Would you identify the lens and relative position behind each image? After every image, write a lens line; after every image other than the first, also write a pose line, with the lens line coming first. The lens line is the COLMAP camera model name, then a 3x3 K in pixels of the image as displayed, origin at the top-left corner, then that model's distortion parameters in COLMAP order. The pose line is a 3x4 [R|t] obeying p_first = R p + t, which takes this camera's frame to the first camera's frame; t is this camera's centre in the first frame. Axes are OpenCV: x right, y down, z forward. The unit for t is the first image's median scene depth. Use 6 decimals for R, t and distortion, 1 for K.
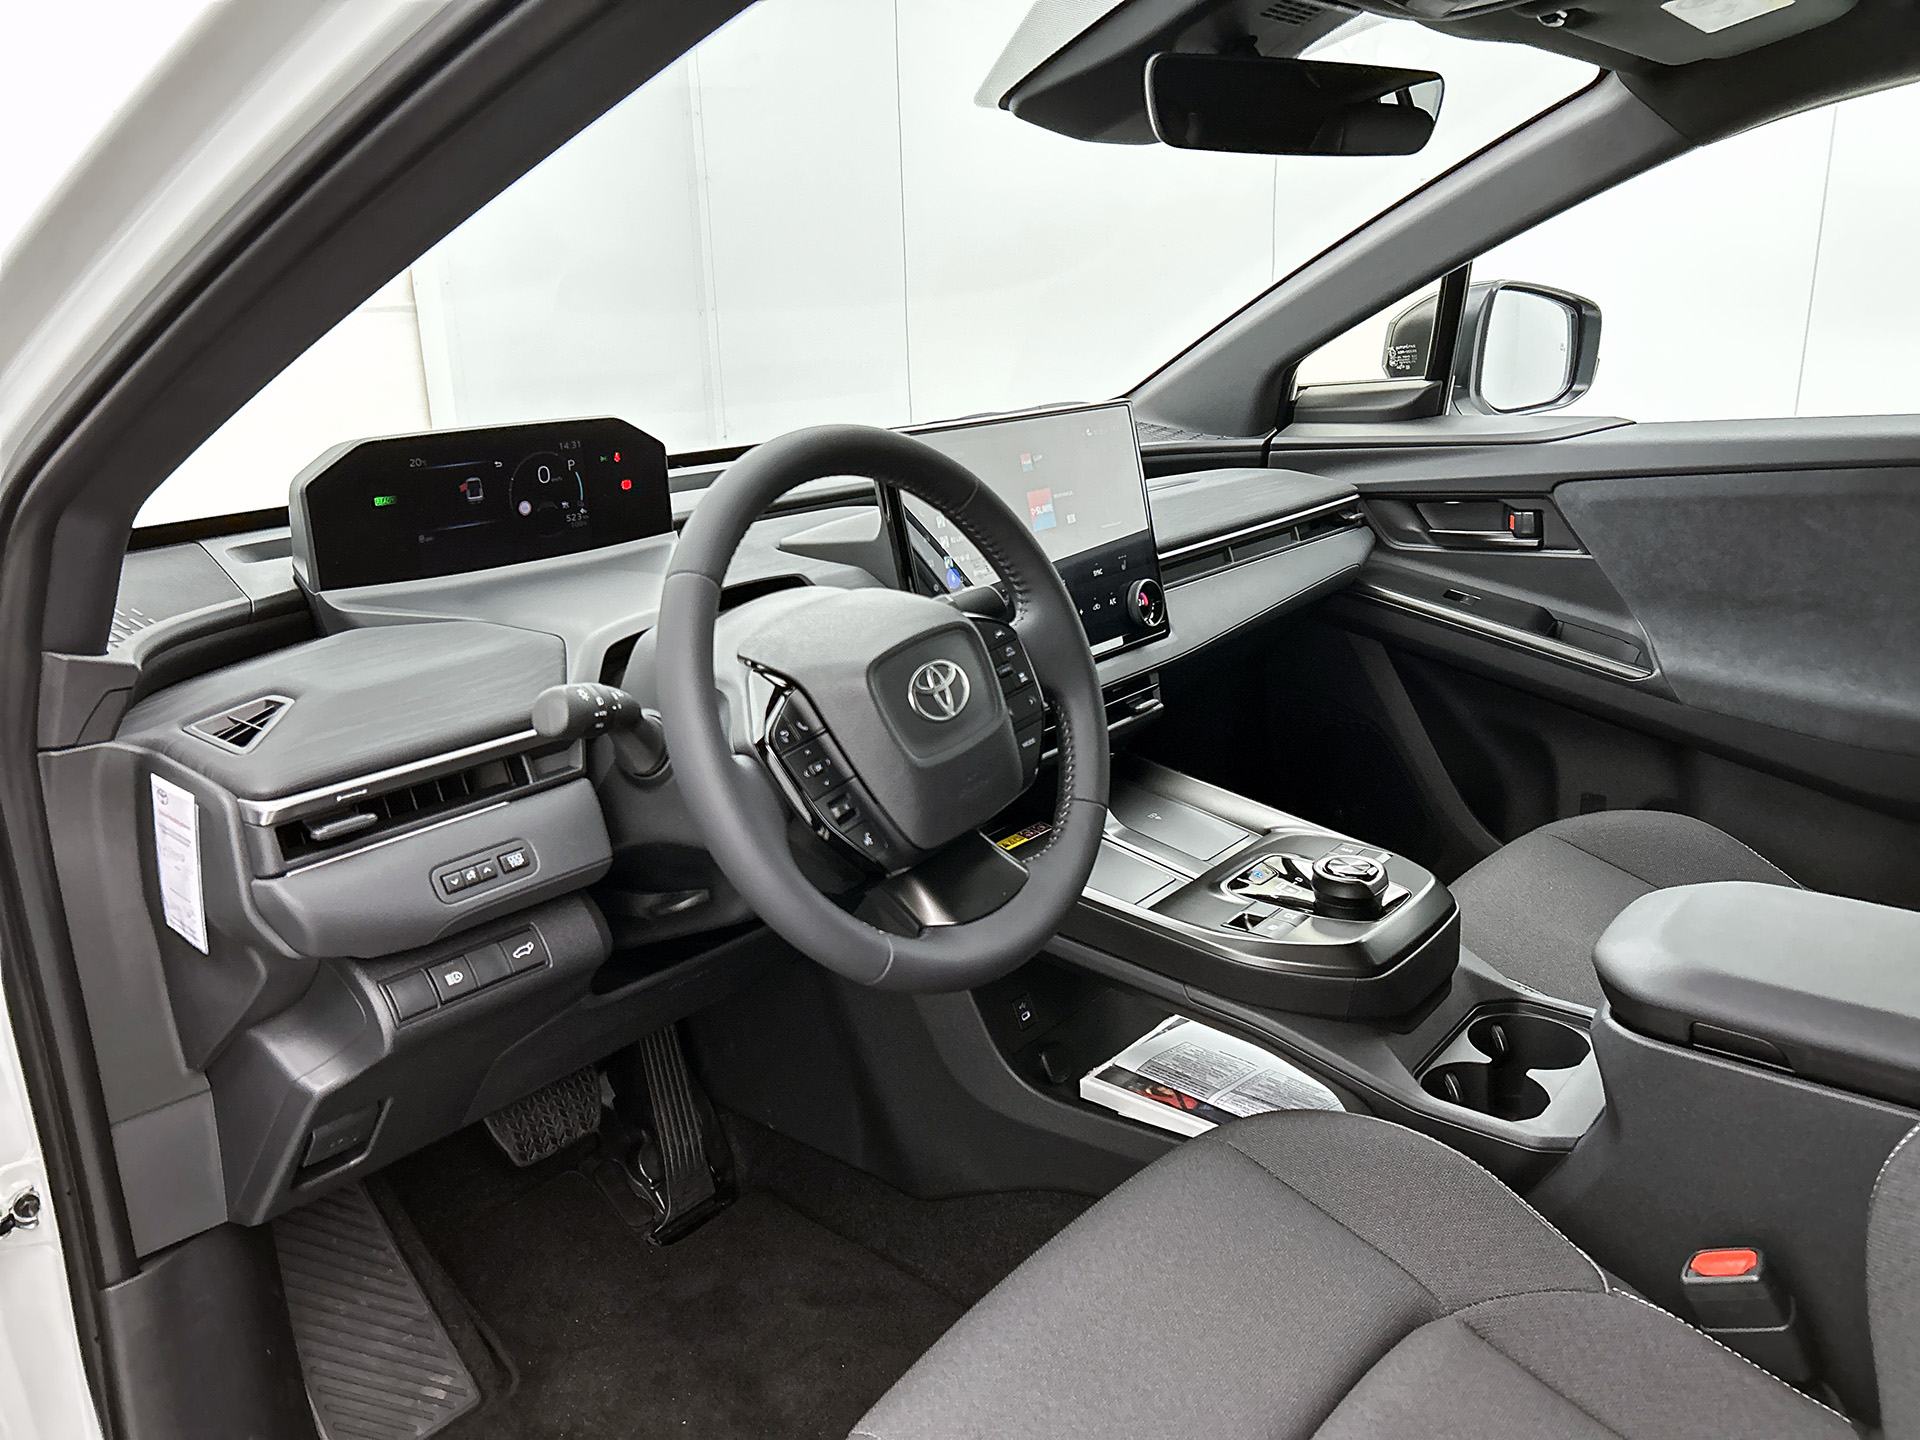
lens RADIAL K [[1418.4, 0, 952.9], [0, 1418.4, 722.5], [0, 0, 1]] dist [0.031240, -0.003187]
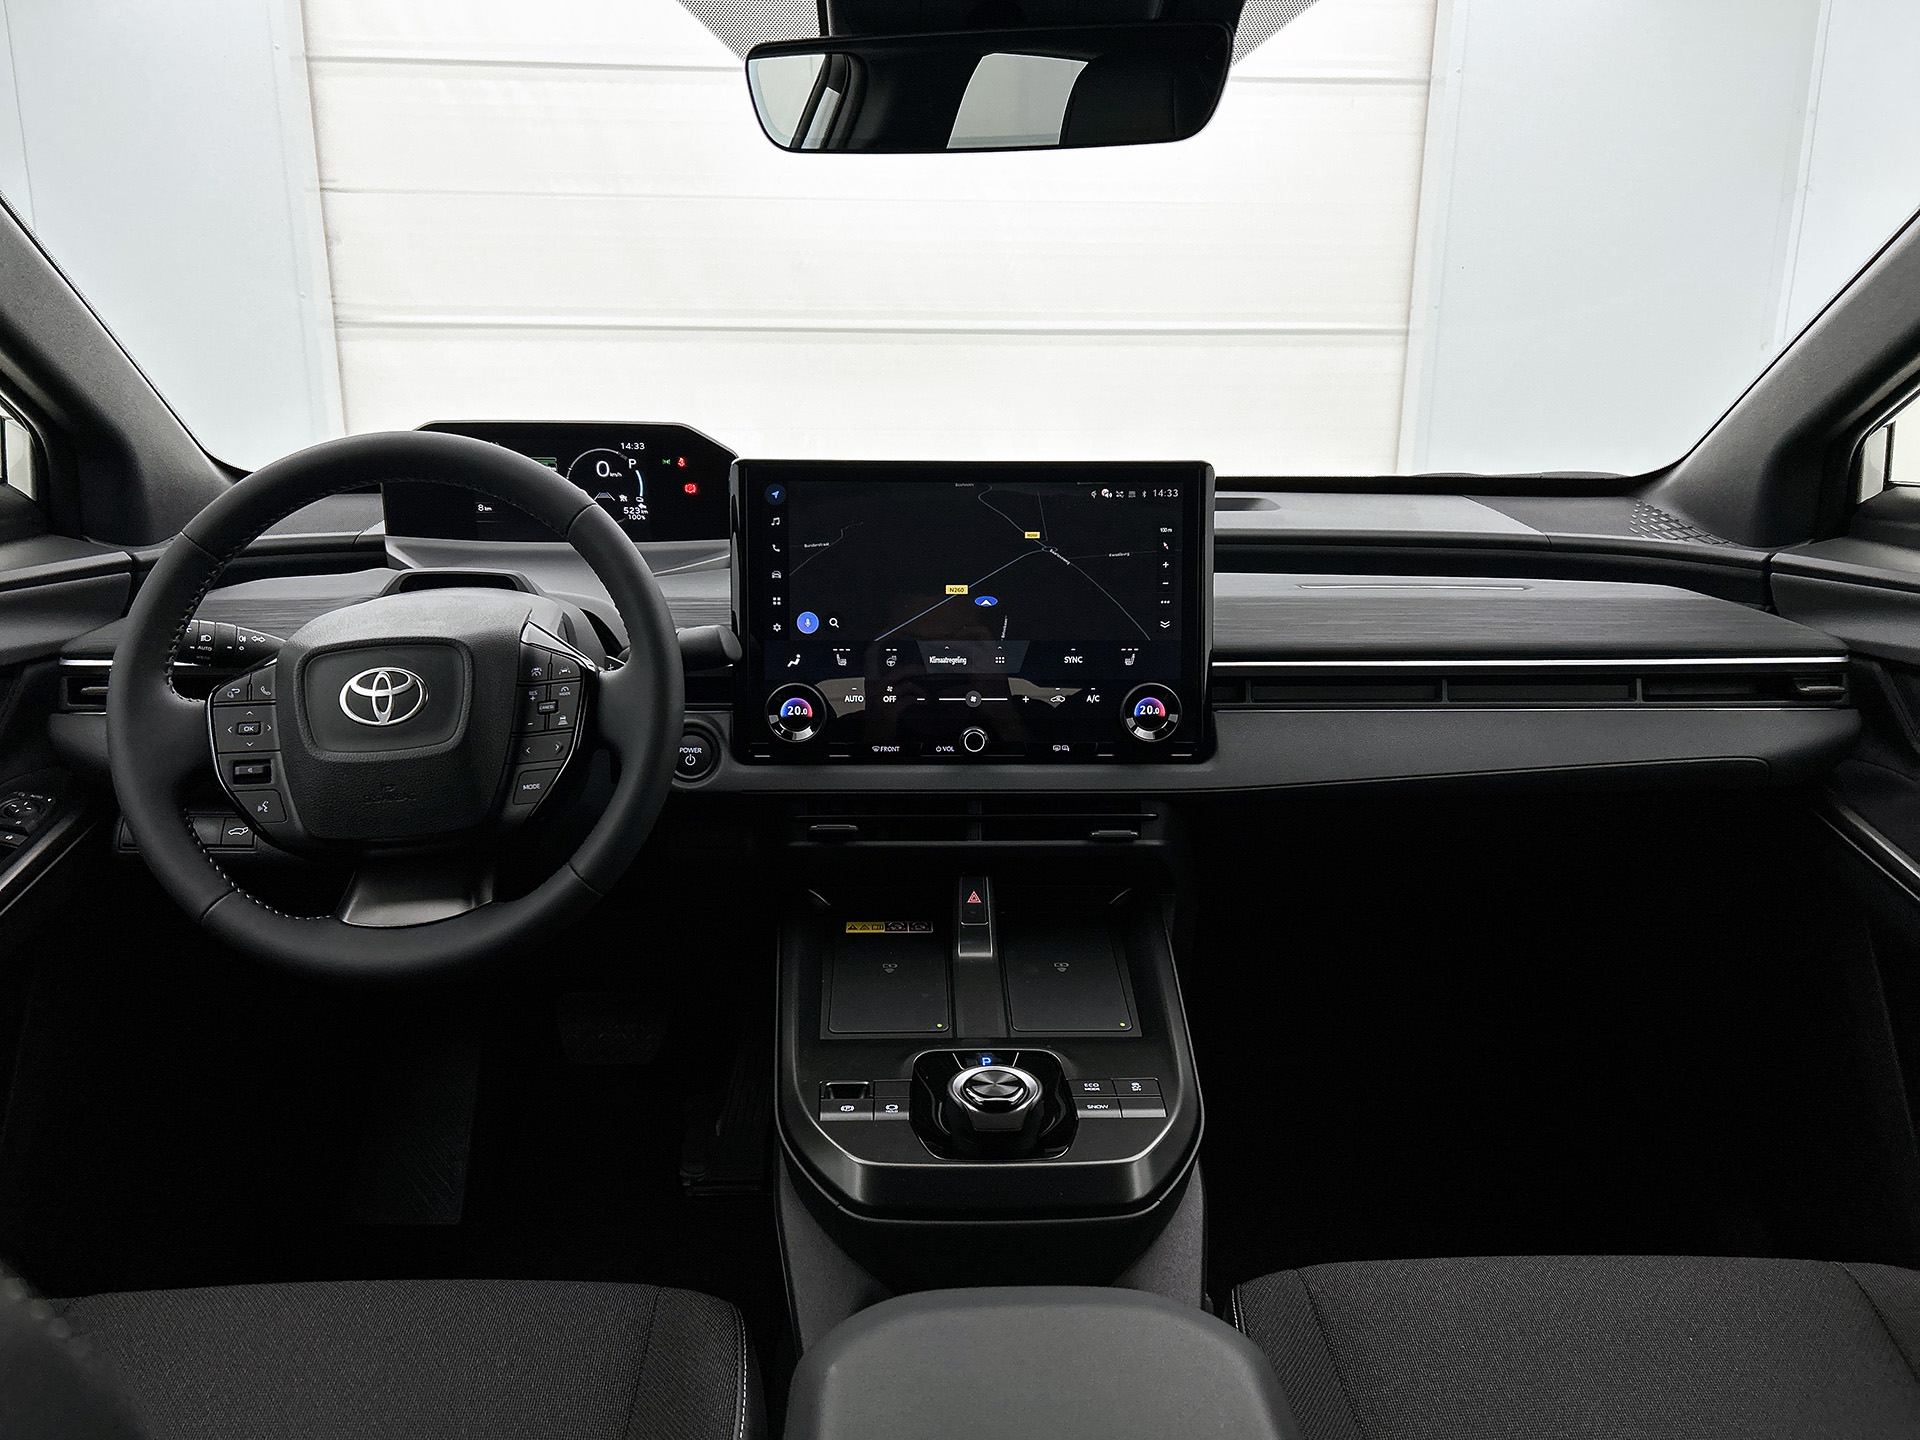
lens RADIAL K [[1418.4, 0, 965.8], [0, 1418.4, 728.1], [0, 0, 1]] dist [0.031240, -0.003187]
pose [[0.670918, 0.230554, -0.704779, 0.520679], [-0.238339, 0.967053, 0.089464, -0.100507], [0.702185, 0.107953, 0.703763, 0.297074]]
